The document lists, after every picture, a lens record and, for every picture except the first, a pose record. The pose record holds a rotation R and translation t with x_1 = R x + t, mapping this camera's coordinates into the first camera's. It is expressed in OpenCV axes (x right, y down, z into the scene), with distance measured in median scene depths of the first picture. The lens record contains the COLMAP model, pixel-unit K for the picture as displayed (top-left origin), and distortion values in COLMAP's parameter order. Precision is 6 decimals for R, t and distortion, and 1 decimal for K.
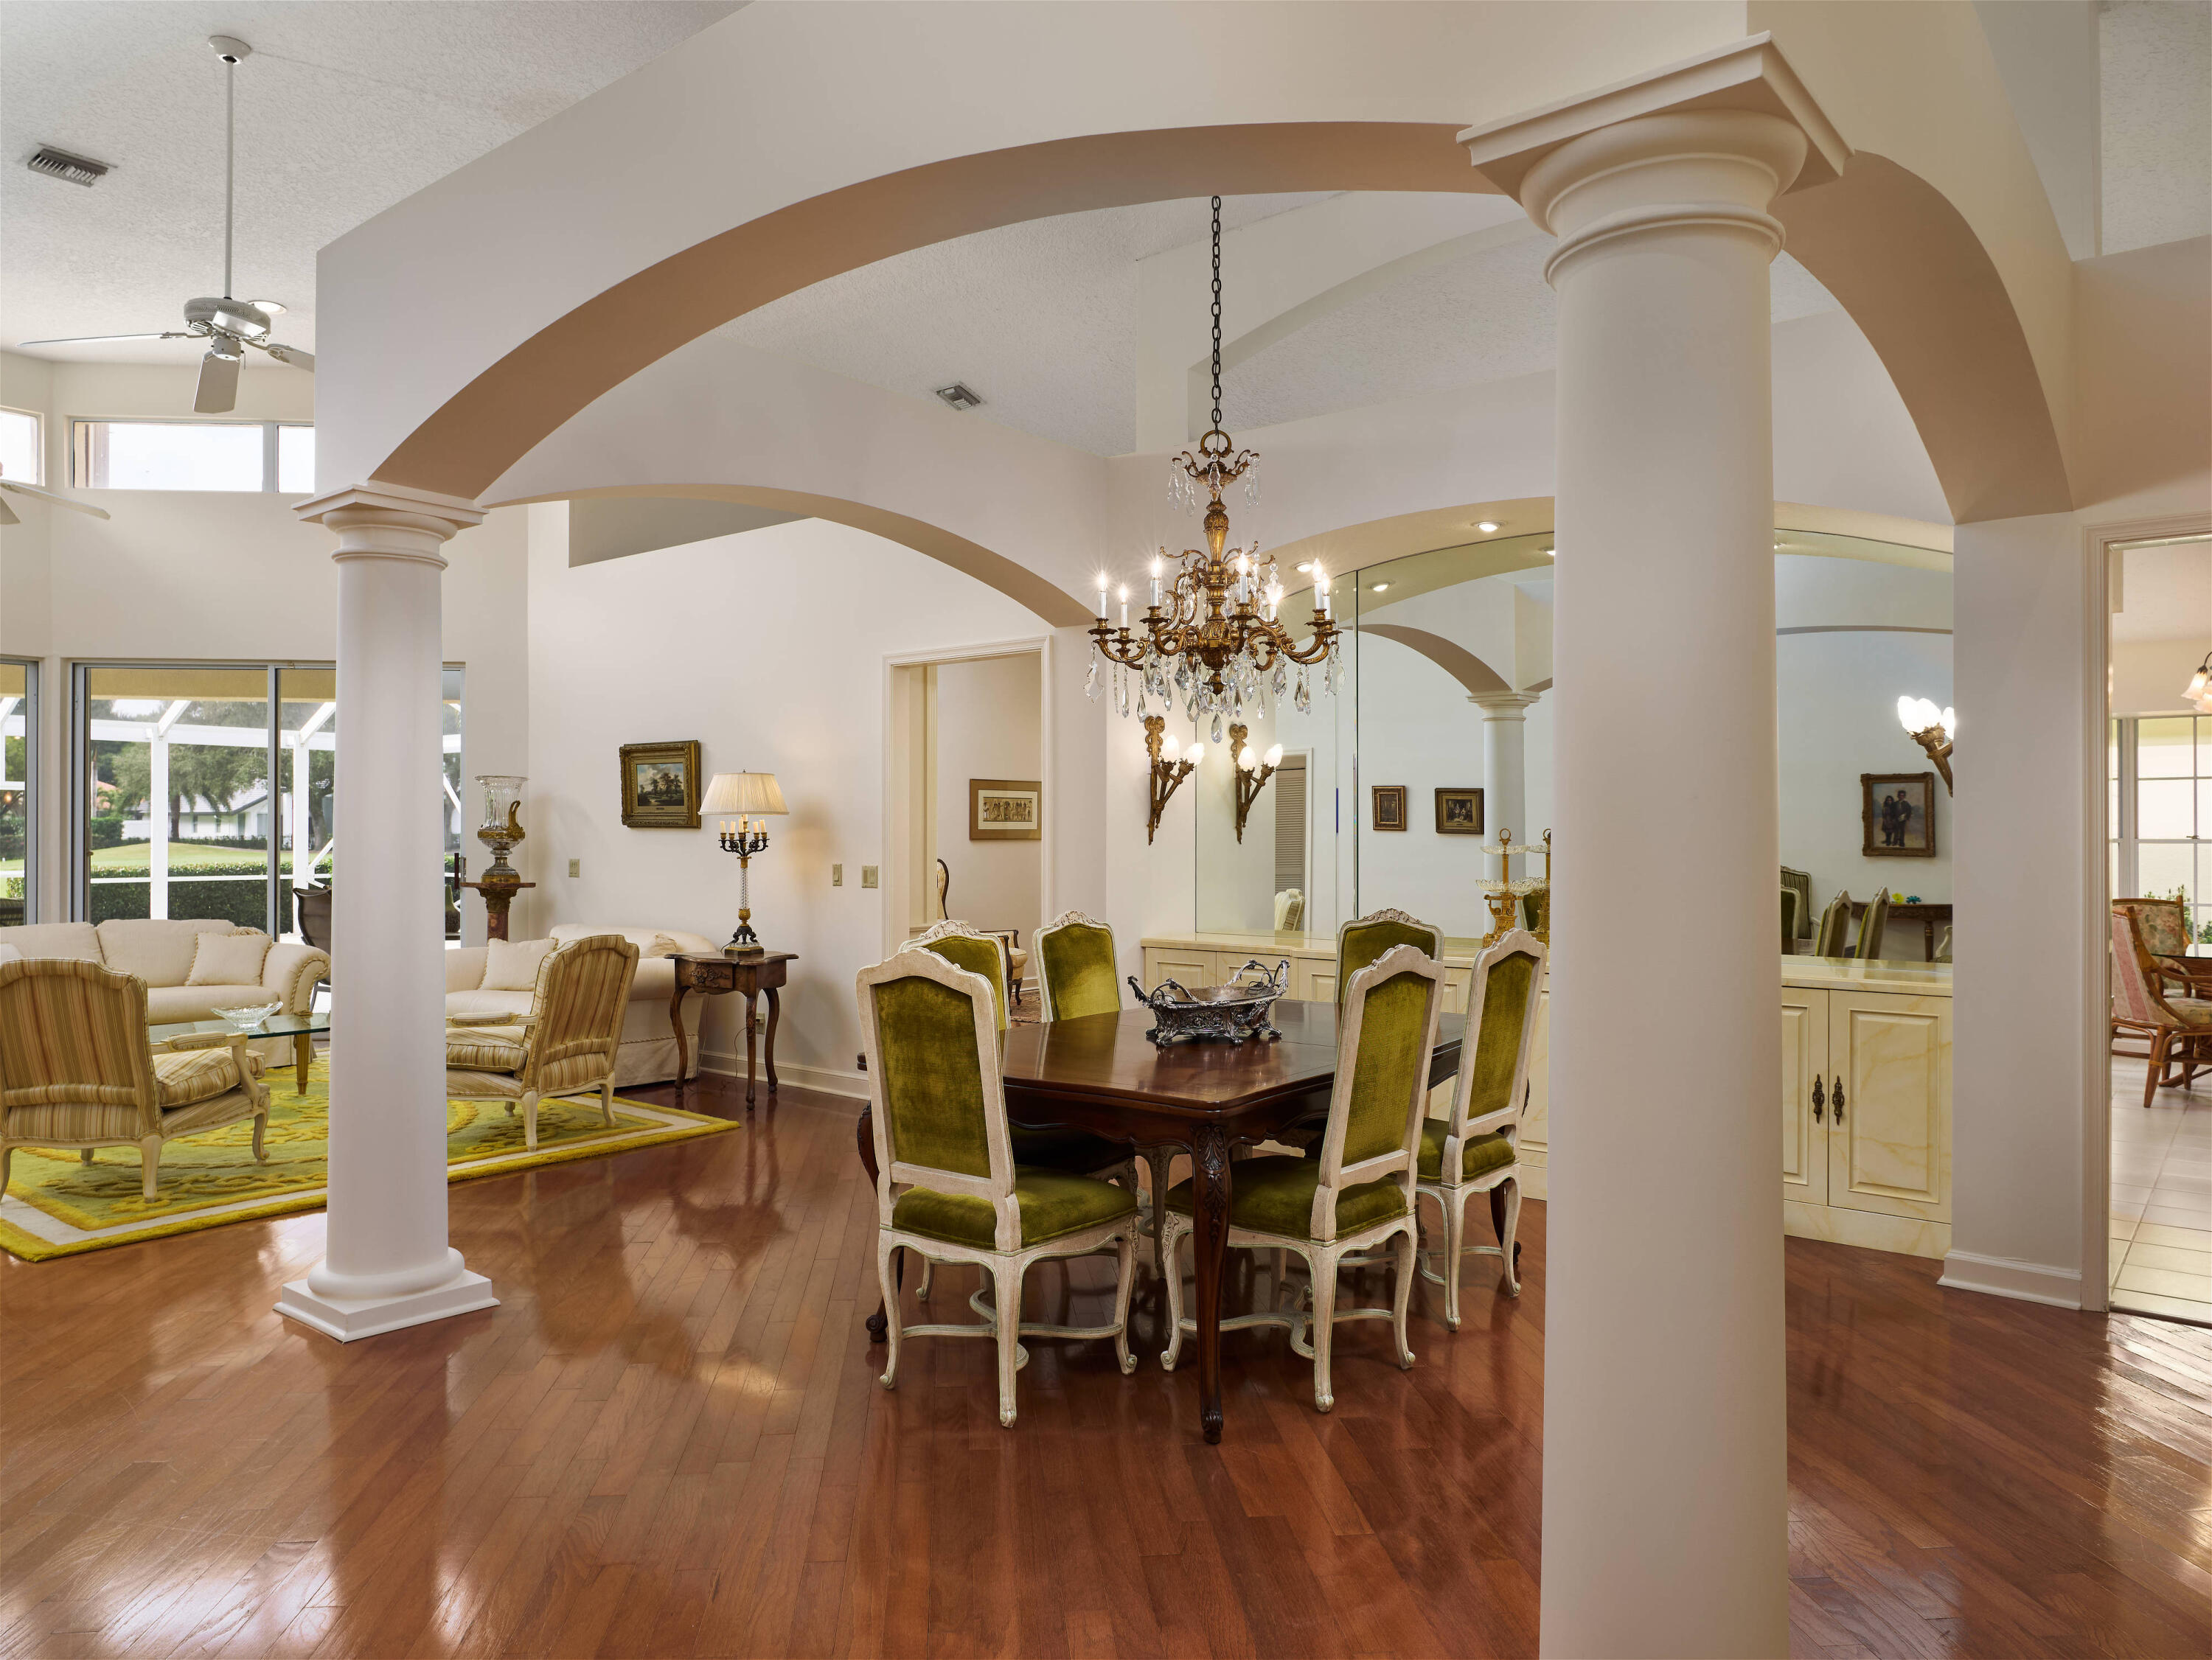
lens RADIAL K [[1519.6, 0, 1098.4], [0, 1519.6, 825.7], [0, 0, 1]] dist [-0.028857, -0.001240]
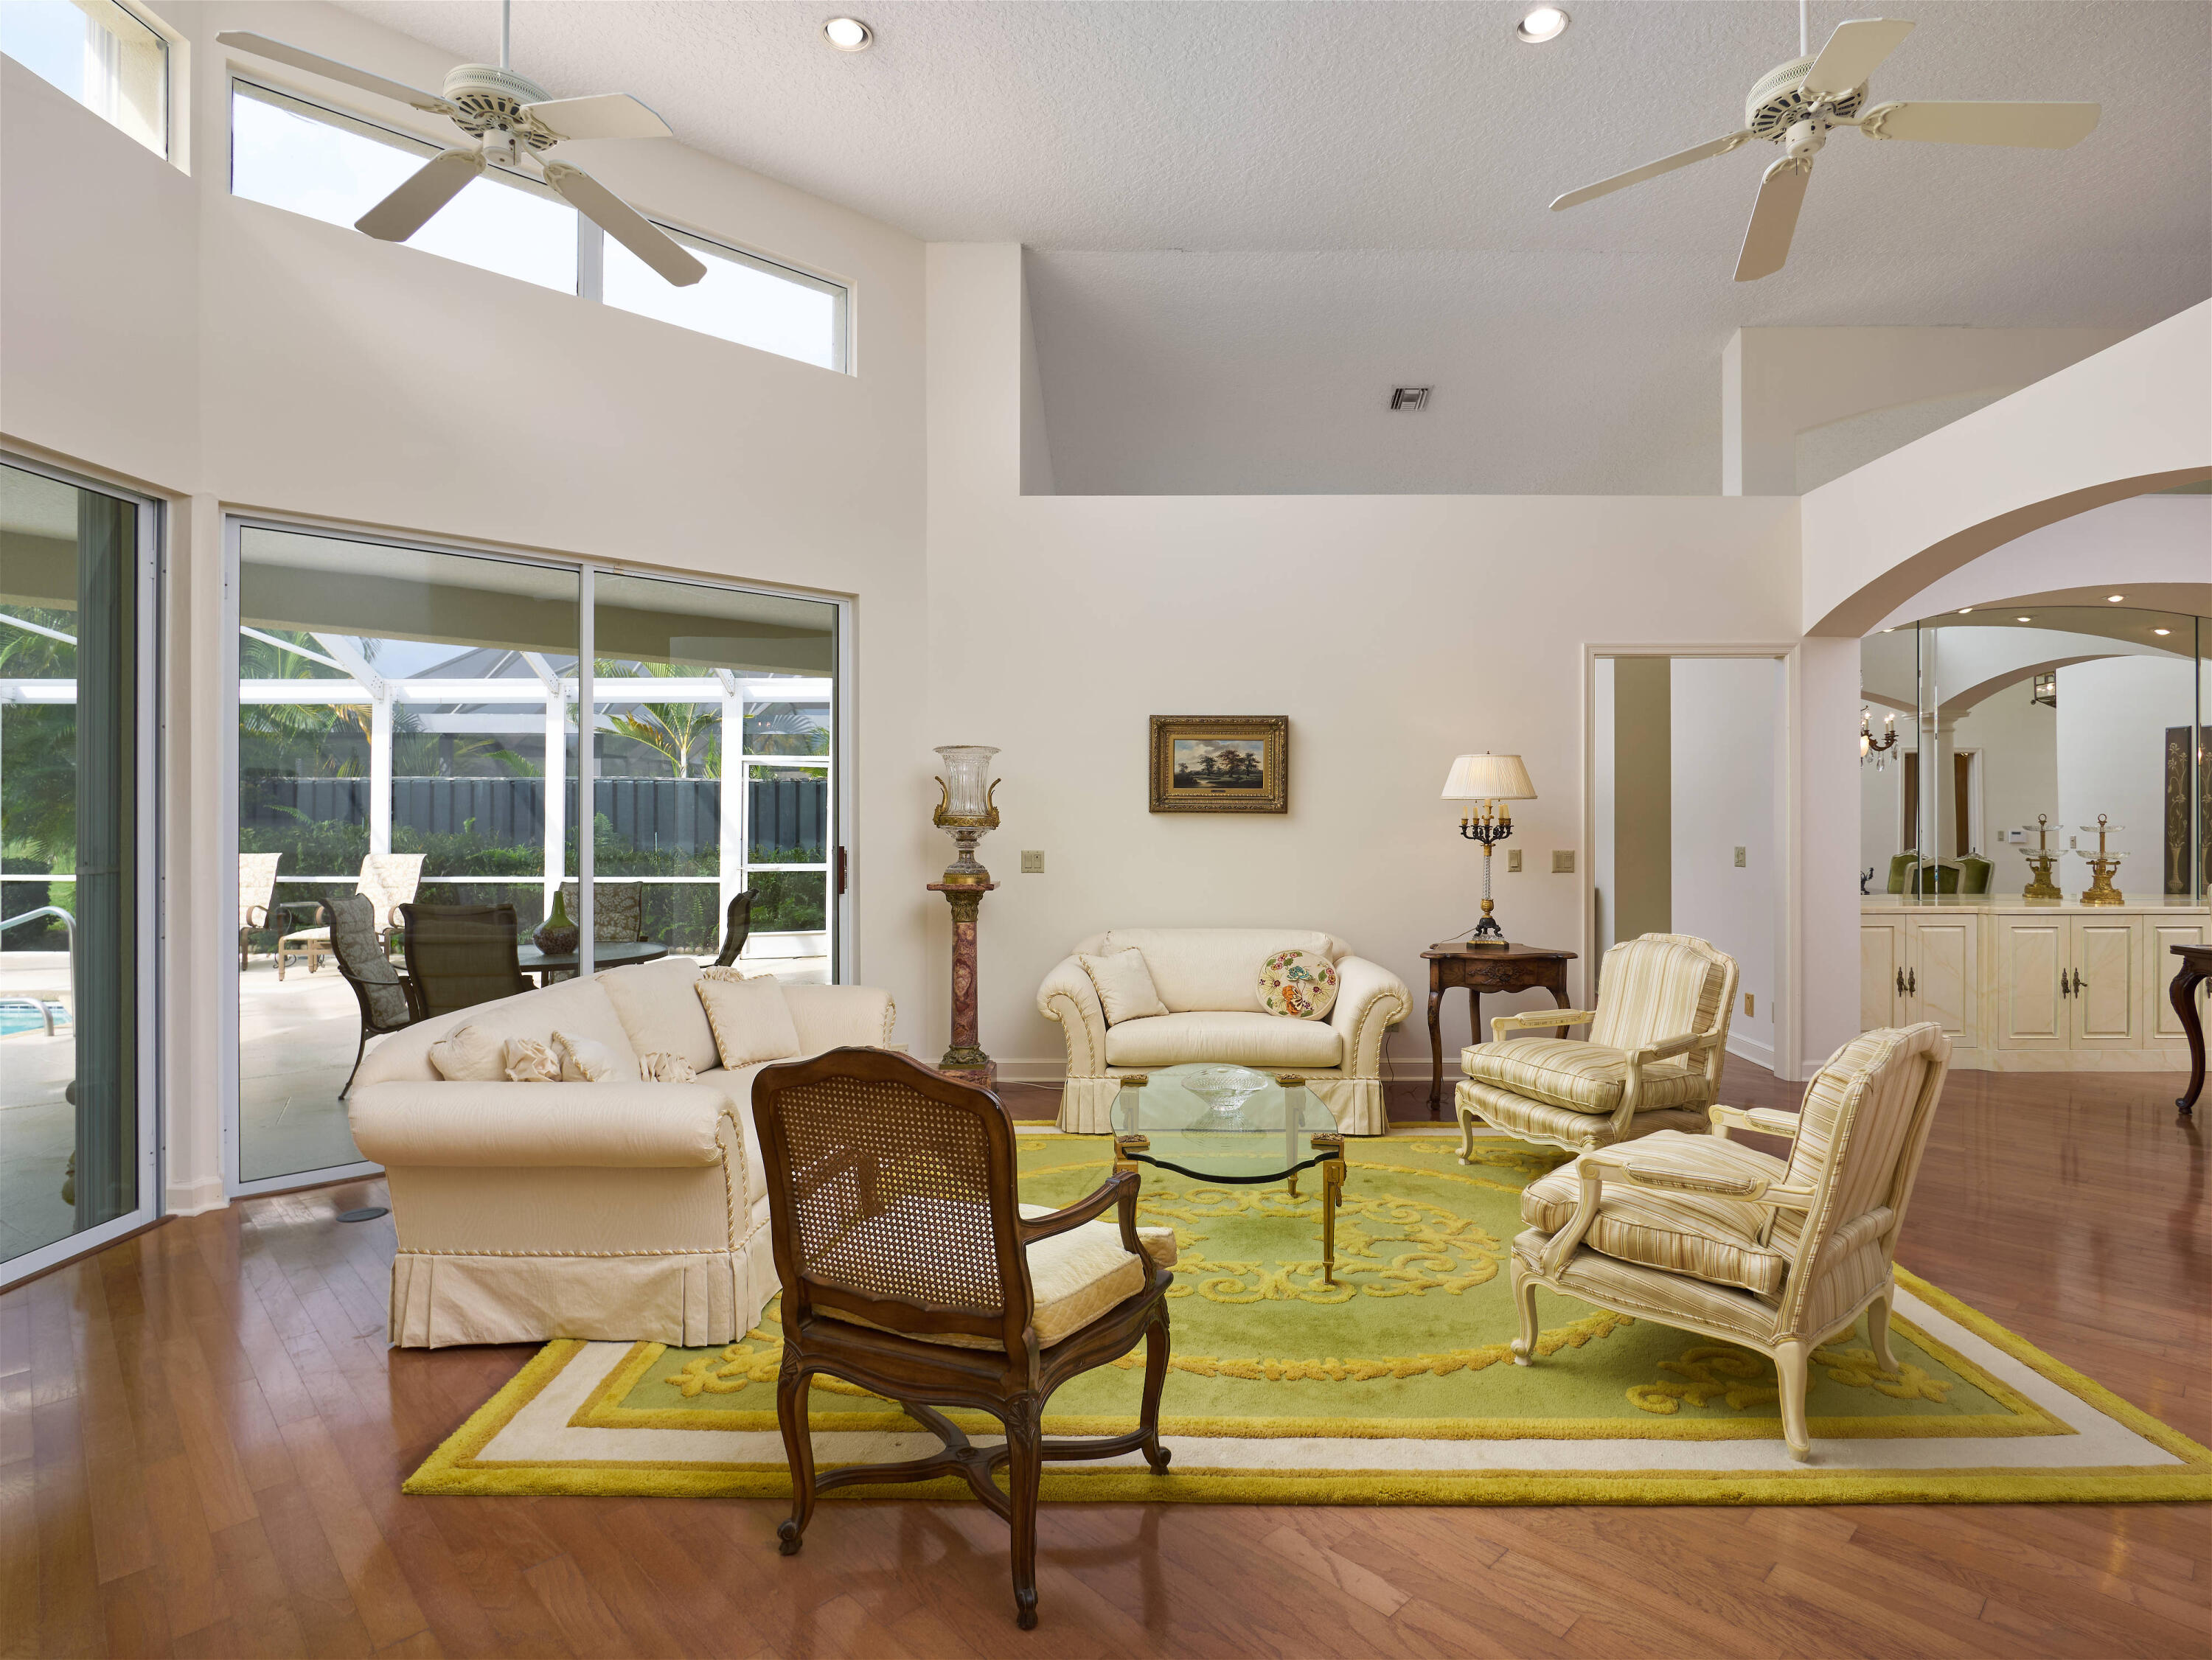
lens RADIAL K [[1163.3, 0, 1095.6], [0, 1163.3, 794.1], [0, 0, 1]] dist [-0.011284, 0.002183]
pose [[0.769815, 0.004133, 0.638253, -0.859547], [-0.001886, 0.999989, -0.004200, -0.007184], [-0.638264, 0.002030, 0.769815, 0.584771]]
